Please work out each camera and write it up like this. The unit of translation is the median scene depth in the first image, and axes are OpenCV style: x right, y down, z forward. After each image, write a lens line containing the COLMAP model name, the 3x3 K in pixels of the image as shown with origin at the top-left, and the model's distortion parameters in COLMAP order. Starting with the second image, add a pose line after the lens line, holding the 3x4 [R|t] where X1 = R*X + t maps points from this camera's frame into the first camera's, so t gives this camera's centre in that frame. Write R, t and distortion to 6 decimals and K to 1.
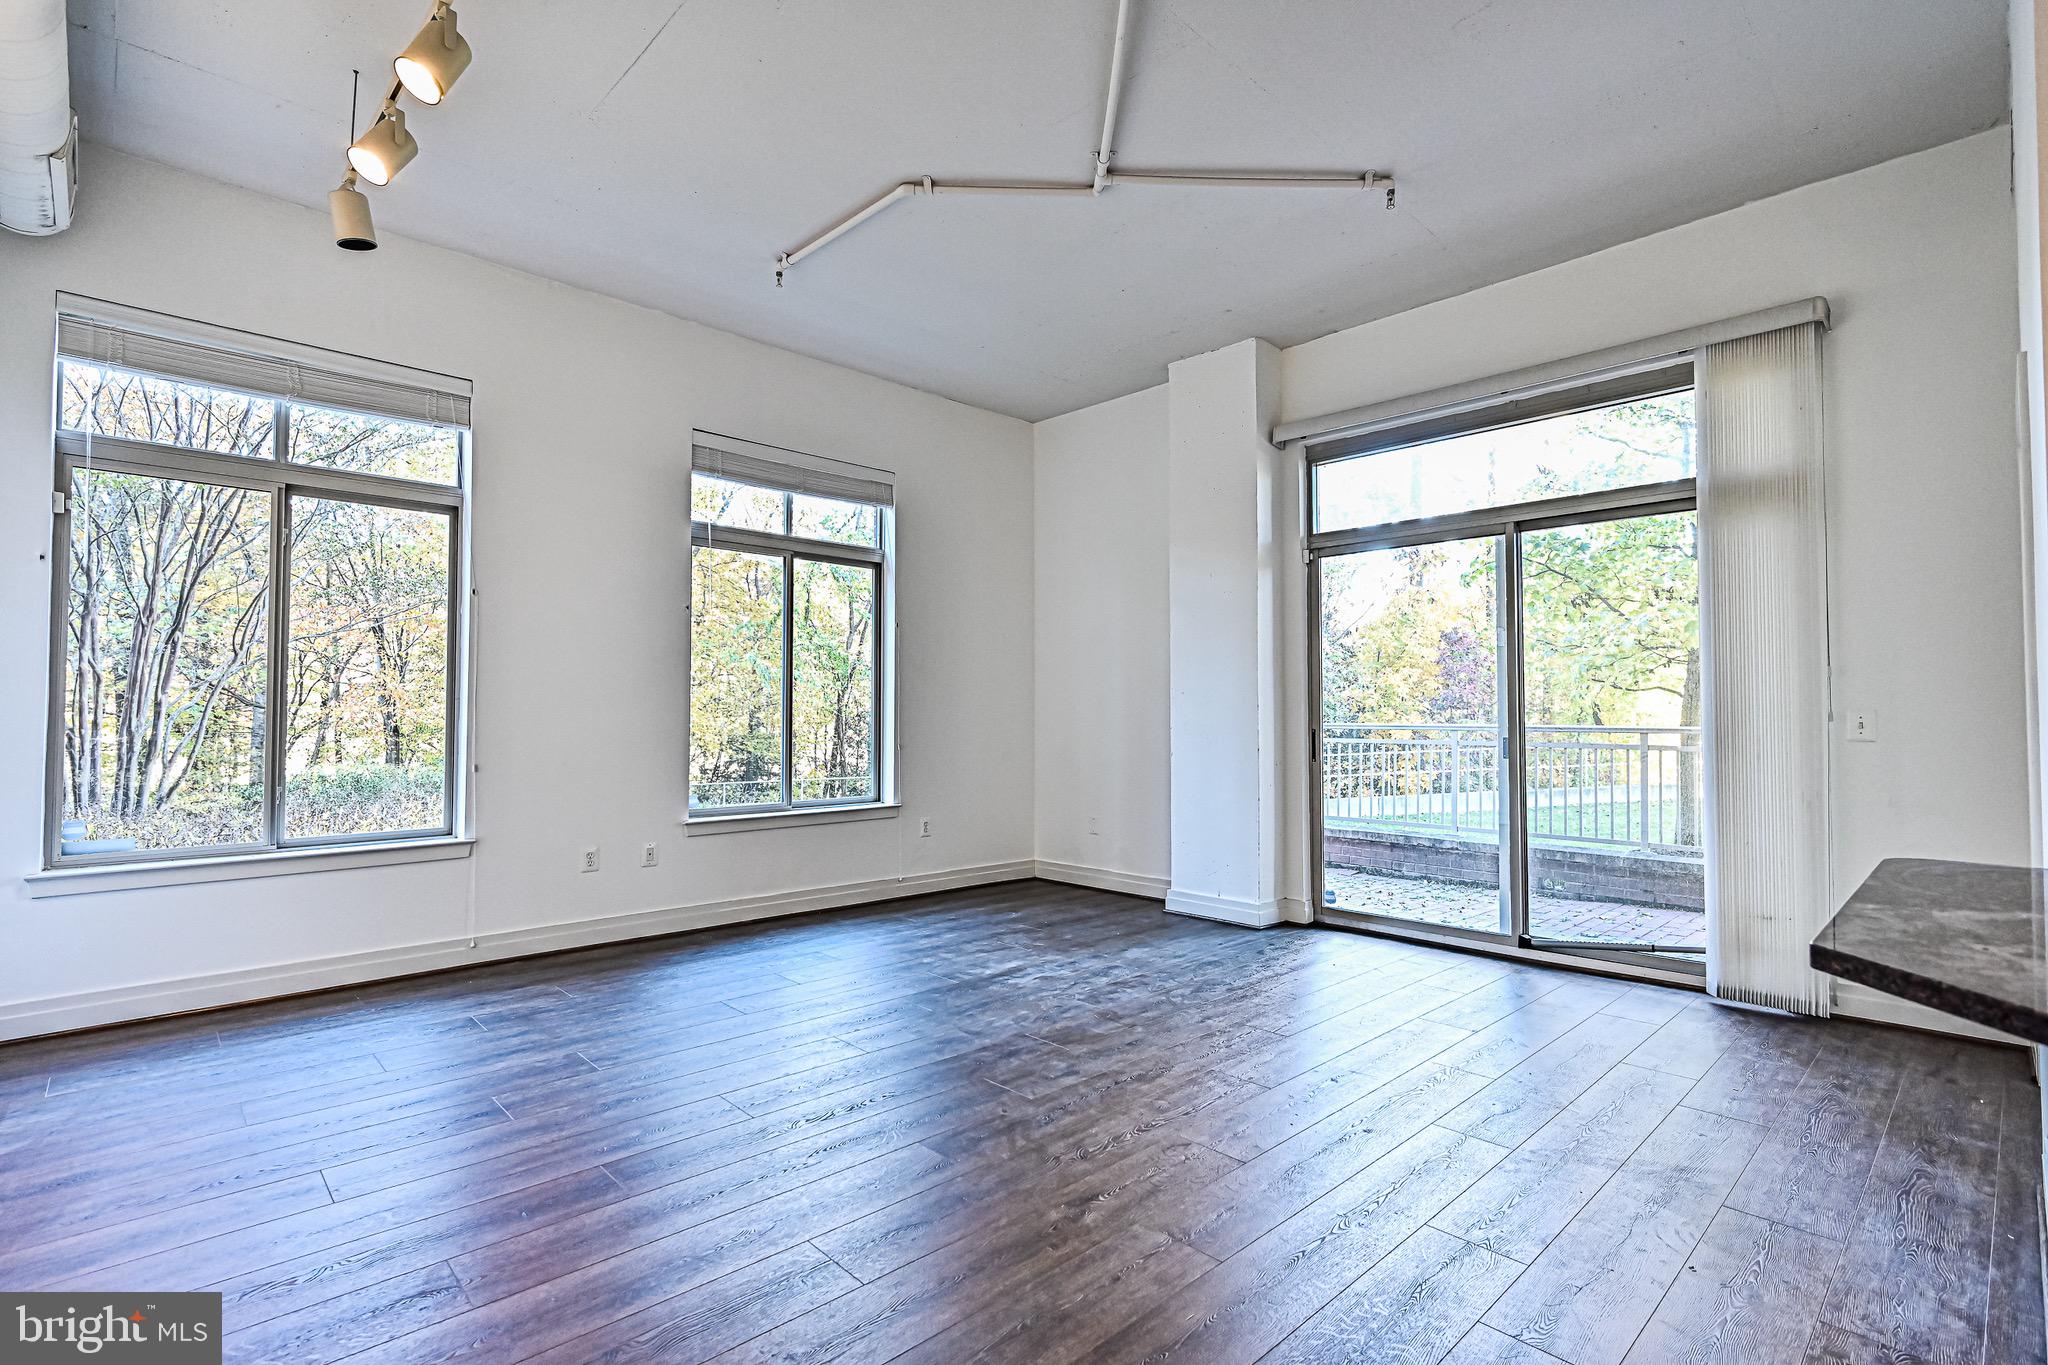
lens RADIAL K [[966.2, 0, 1024.0], [0, 966.2, 682.5], [0, 0, 1]] dist [-0.000014, -0.000065]
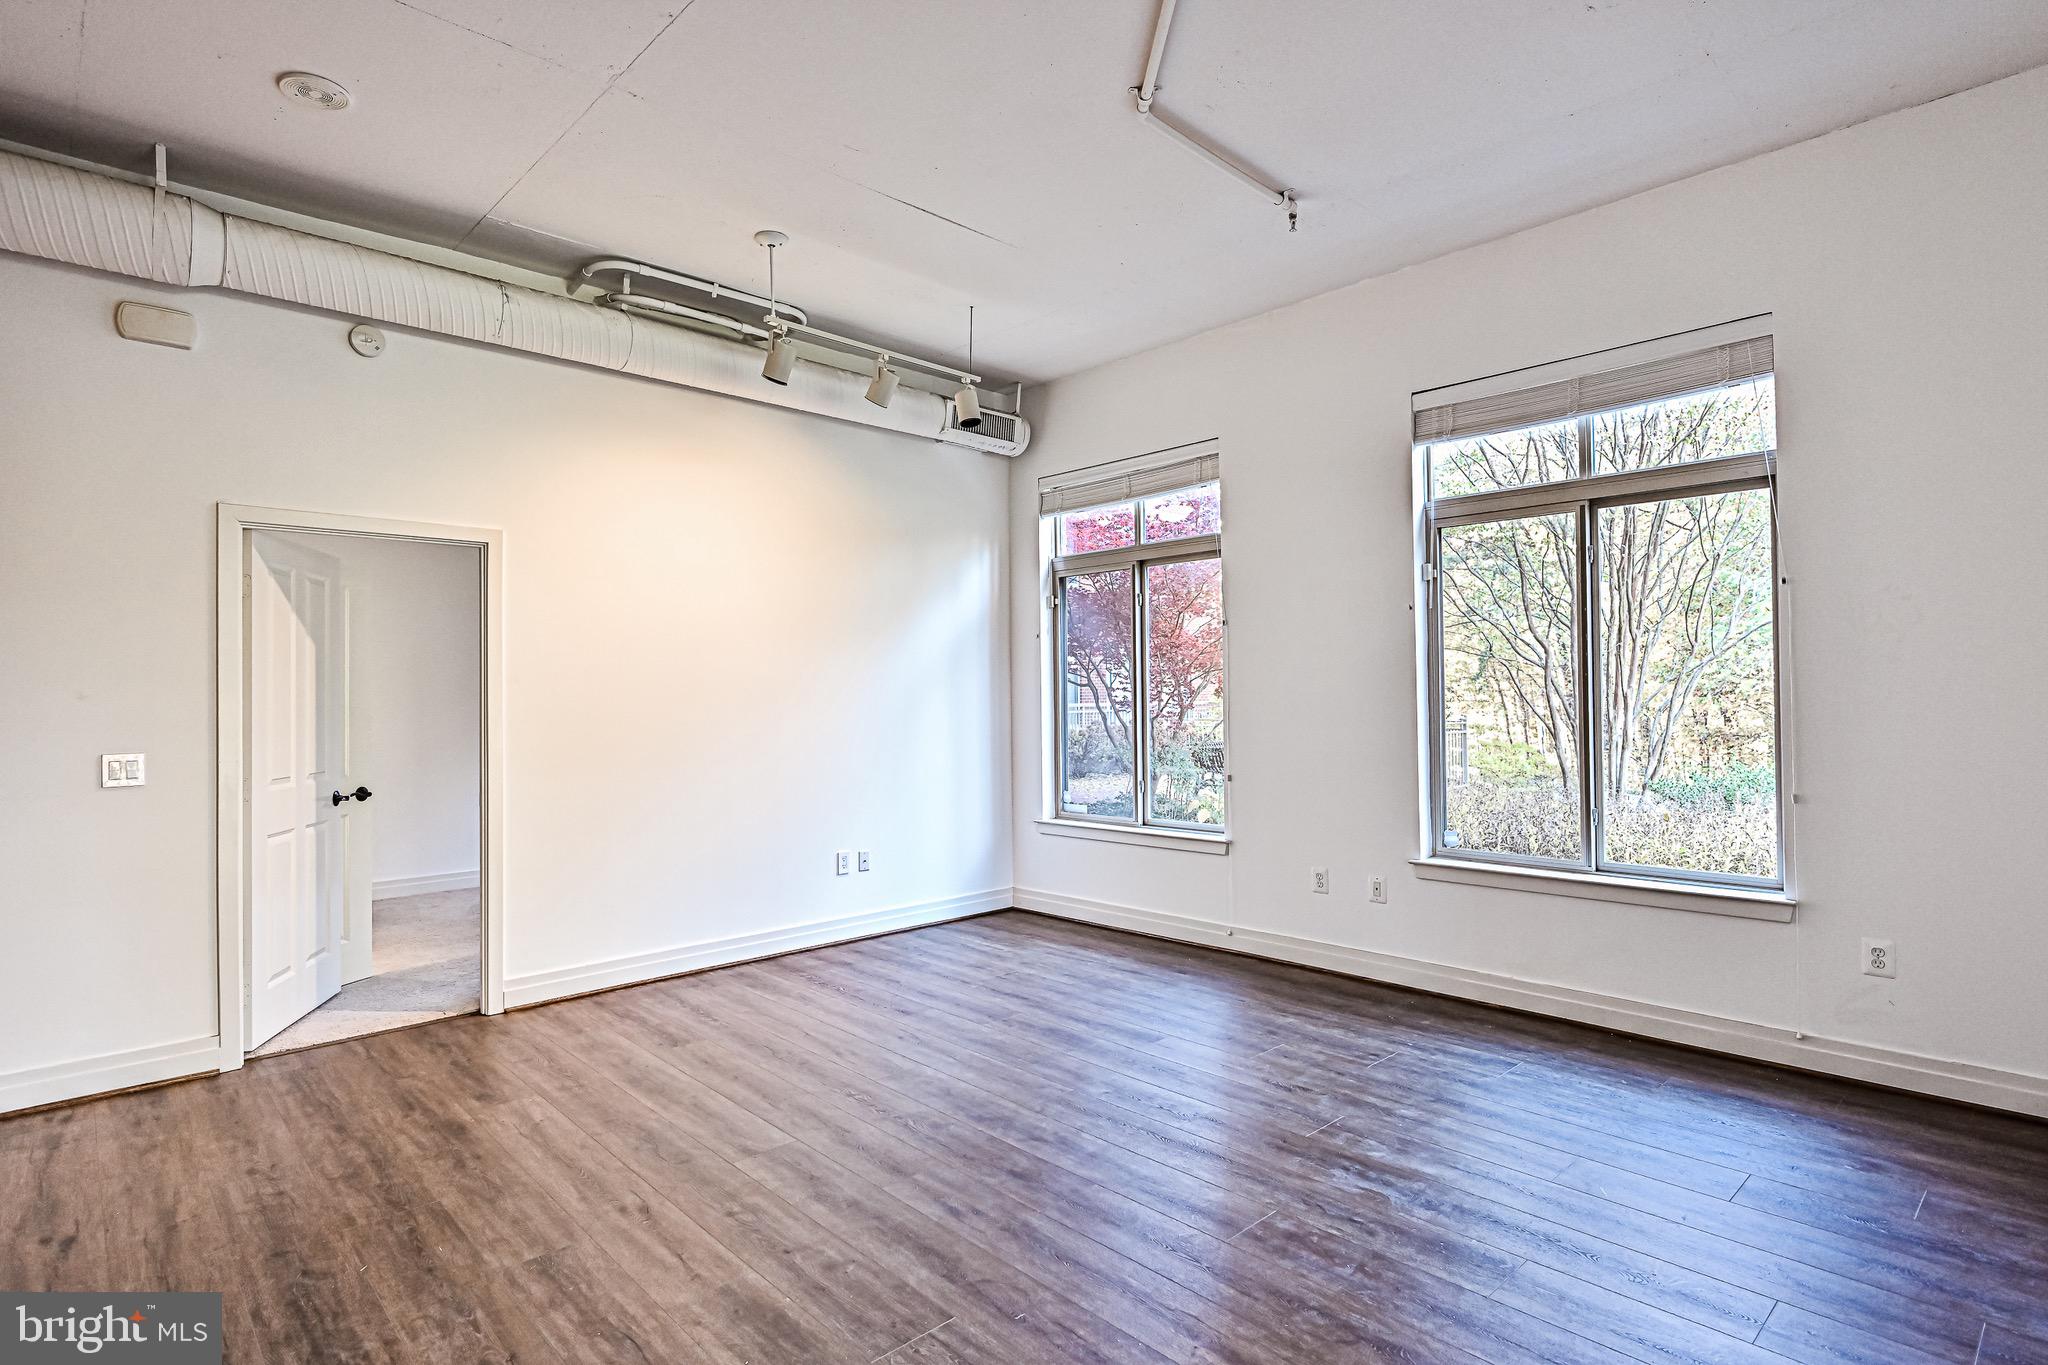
lens RADIAL K [[1020.4, 0, 1036.7], [0, 1020.4, 687.5], [0, 0, 1]] dist [-0.012917, -0.000305]
pose [[-0.001284, -0.010274, -0.999946, 0.579662], [0.035245, 0.999325, -0.010312, -0.010076], [0.999378, -0.035257, -0.000921, 0.709249]]
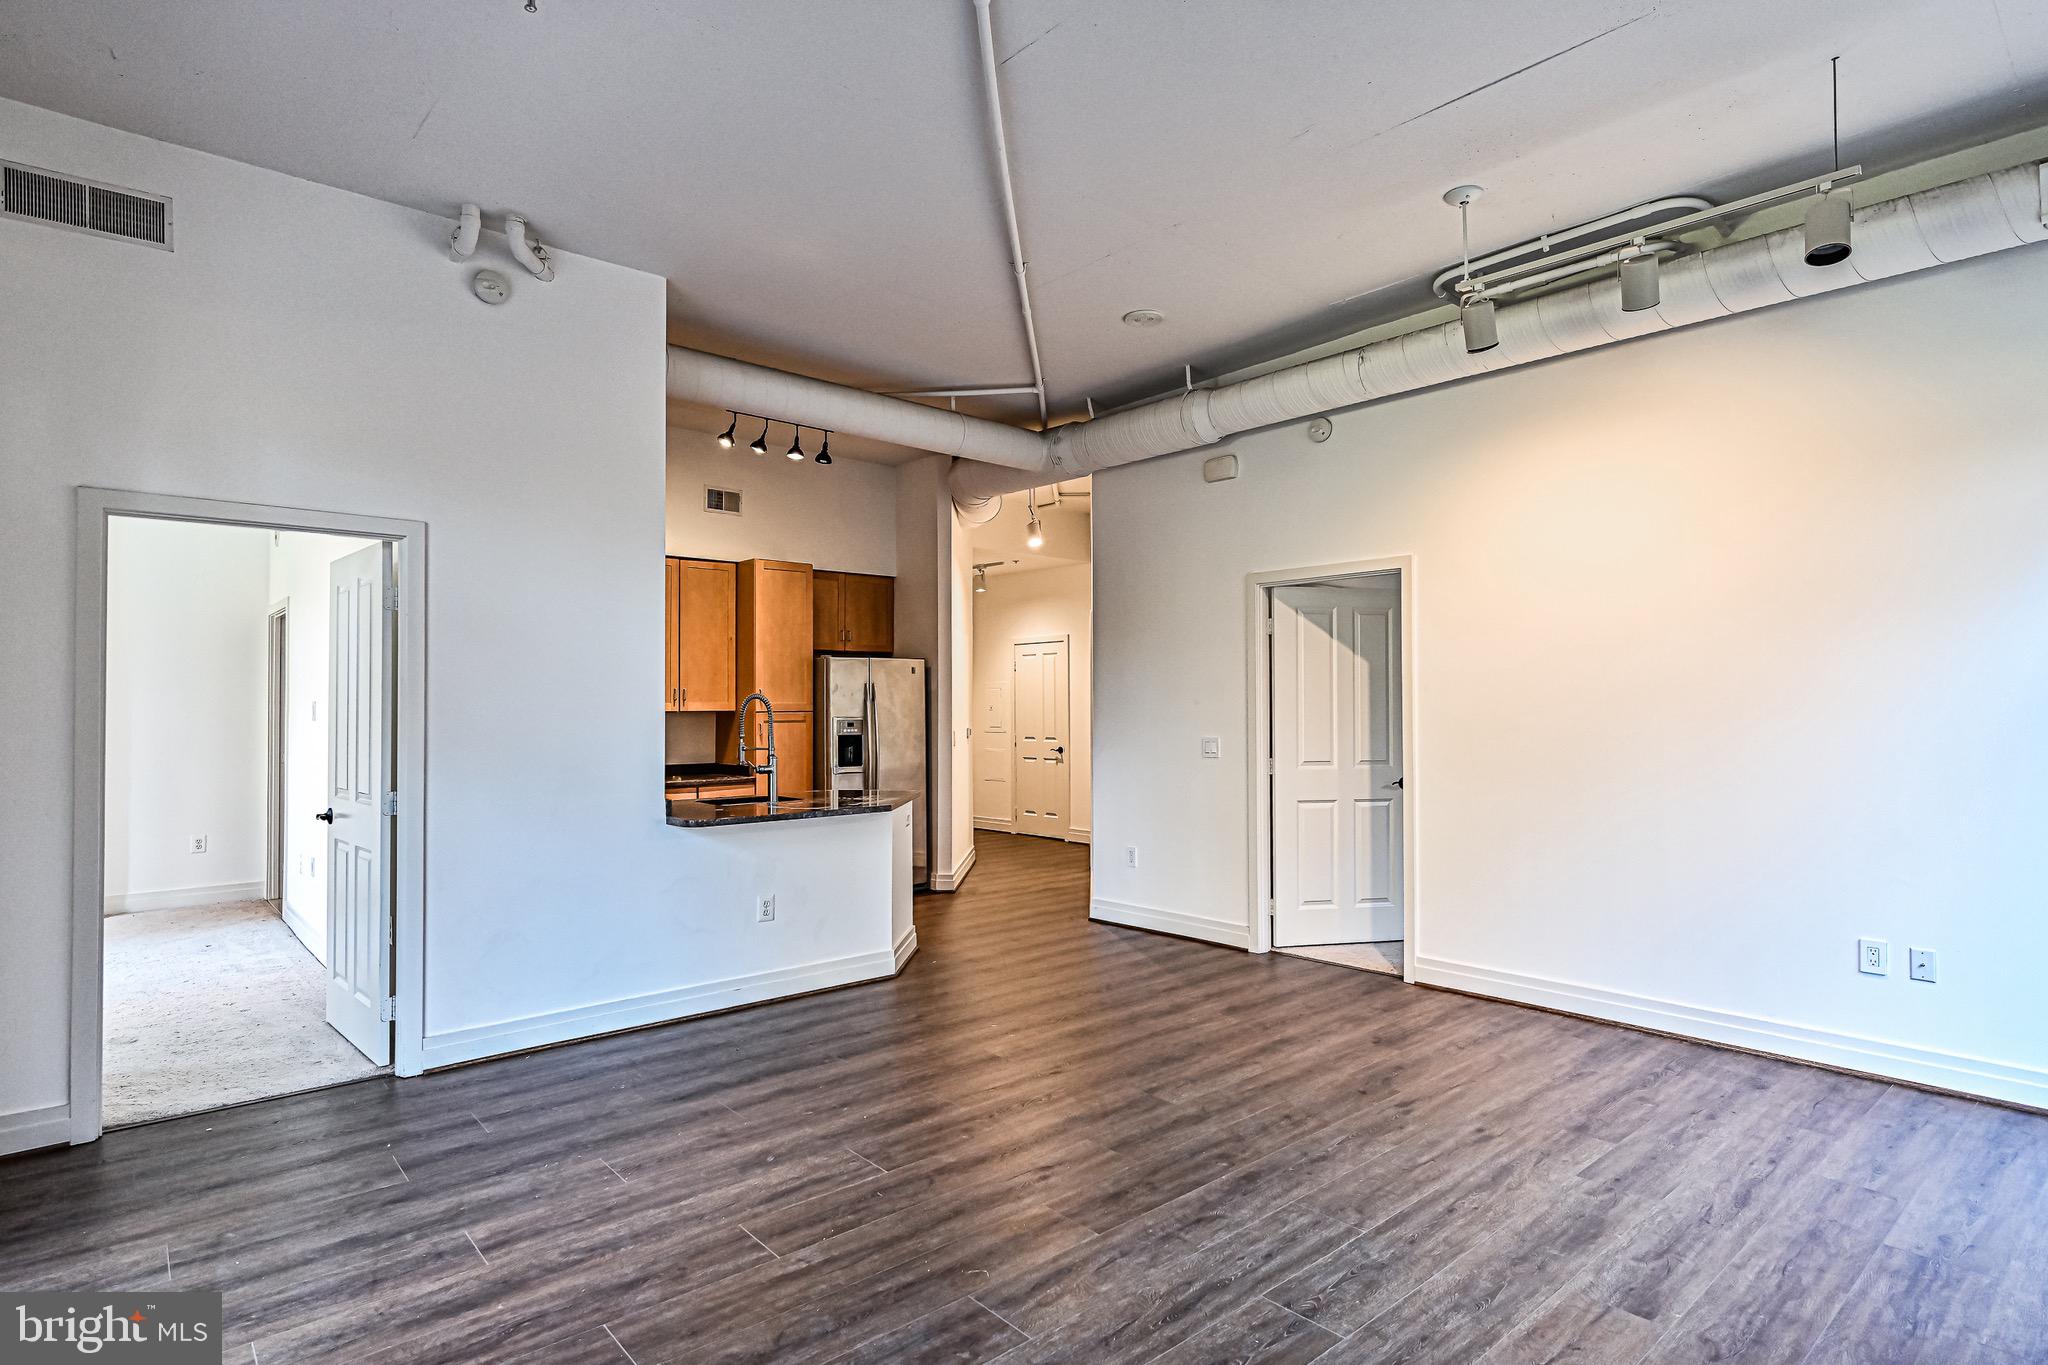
lens RADIAL K [[1059.6, 0, 1026.7], [0, 1059.6, 690.3], [0, 0, 1]] dist [-0.002729, -0.000019]
pose [[-0.998925, 0.006303, 0.045920, 0.010750], [0.004588, 0.999291, -0.037357, -0.002947], [-0.046123, -0.037106, -0.998246, 1.309878]]
